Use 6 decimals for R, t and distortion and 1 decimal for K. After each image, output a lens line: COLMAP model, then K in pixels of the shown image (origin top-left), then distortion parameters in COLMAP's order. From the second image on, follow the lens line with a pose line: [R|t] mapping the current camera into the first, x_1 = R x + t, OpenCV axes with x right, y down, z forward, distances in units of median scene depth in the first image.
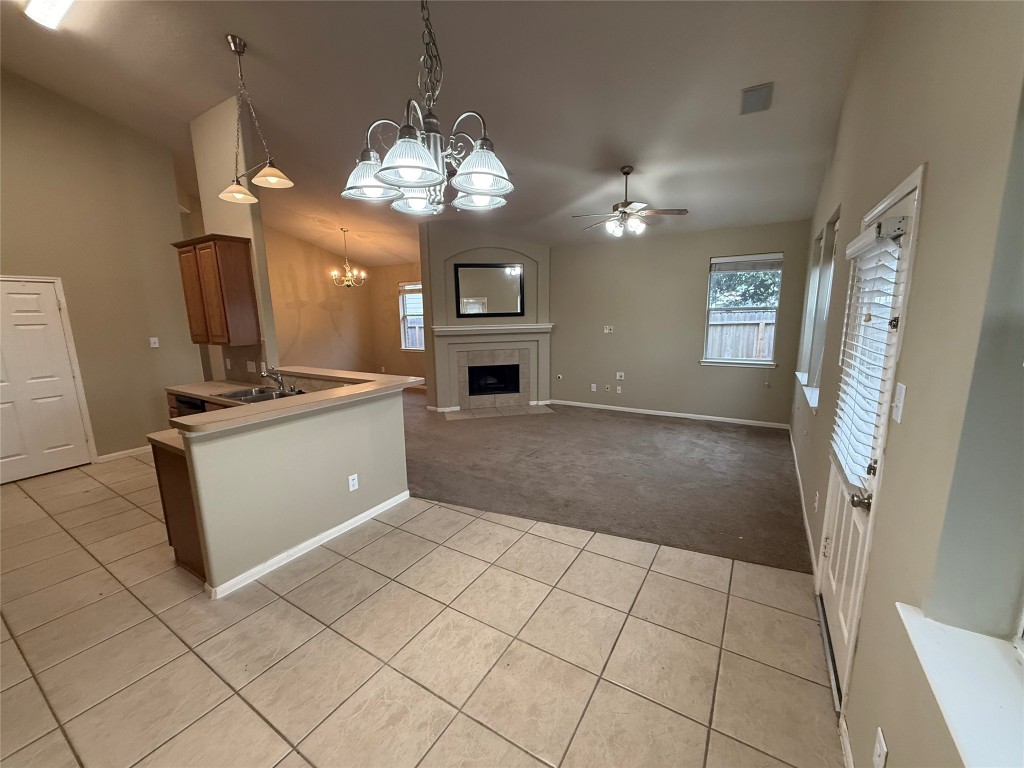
lens RADIAL K [[410.4, 0, 512.0], [0, 410.4, 384.0], [0, 0, 1]] dist [-0.001804, 0.000148]
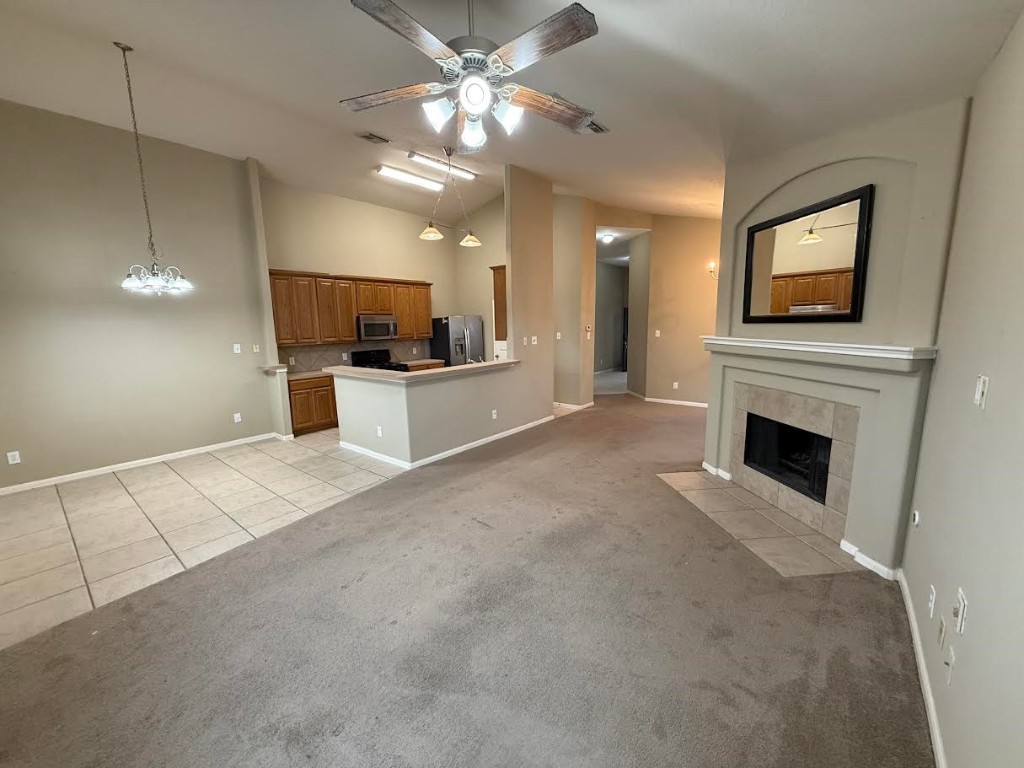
lens RADIAL K [[410.4, 0, 512.0], [0, 410.4, 384.0], [0, 0, 1]] dist [-0.001804, 0.000148]
pose [[-0.140564, 0.167866, -0.975737, 0.910979], [-0.144833, 0.971433, 0.187991, -0.264870], [0.979421, 0.167744, -0.112236, 1.448561]]
